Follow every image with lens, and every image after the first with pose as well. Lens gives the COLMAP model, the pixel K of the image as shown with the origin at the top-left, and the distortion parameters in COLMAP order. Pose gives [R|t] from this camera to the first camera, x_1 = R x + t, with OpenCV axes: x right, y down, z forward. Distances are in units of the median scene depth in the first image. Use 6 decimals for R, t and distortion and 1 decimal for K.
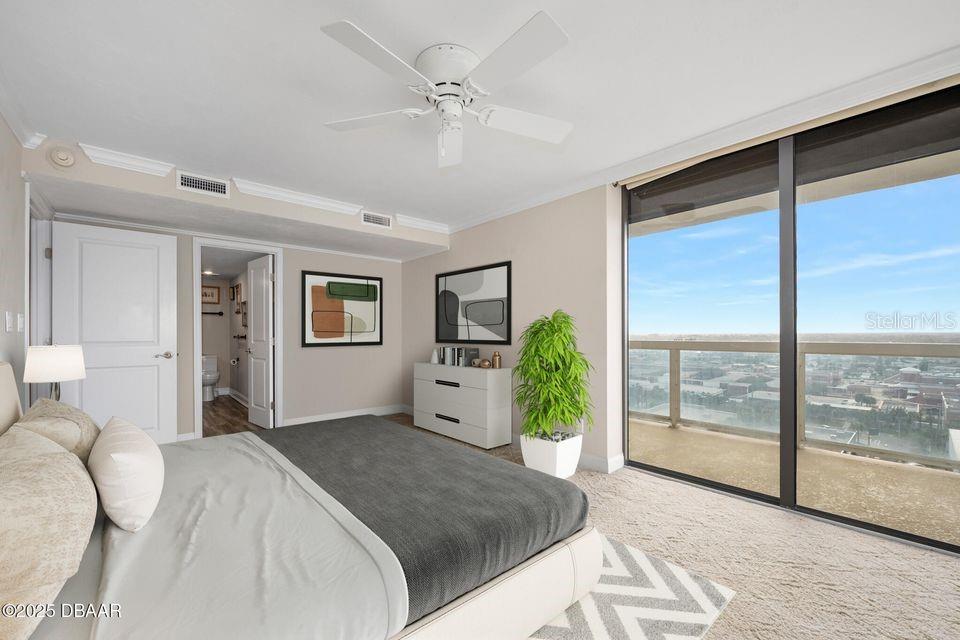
lens RADIAL K [[388.2, 0, 478.6], [0, 388.2, 328.0], [0, 0, 1]] dist [-0.008900, 0.000090]
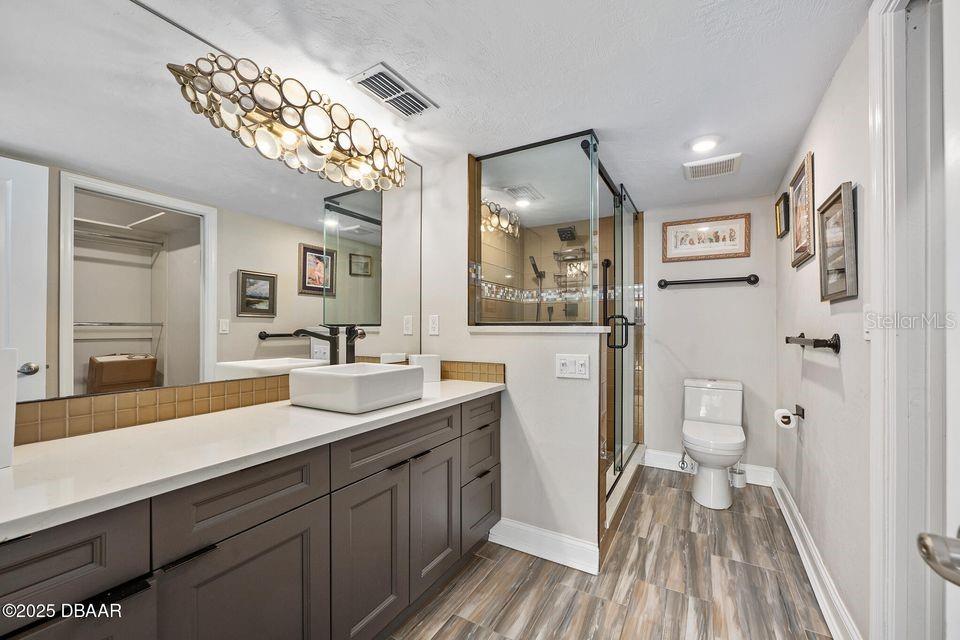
lens RADIAL K [[388.2, 0, 478.6], [0, 388.2, 328.0], [0, 0, 1]] dist [-0.008900, 0.000090]
pose [[0.320922, 0.003544, -0.947099, -0.381840], [0.003550, 0.999981, 0.004945, 0.010142], [0.947099, -0.004949, 0.320903, 0.608020]]
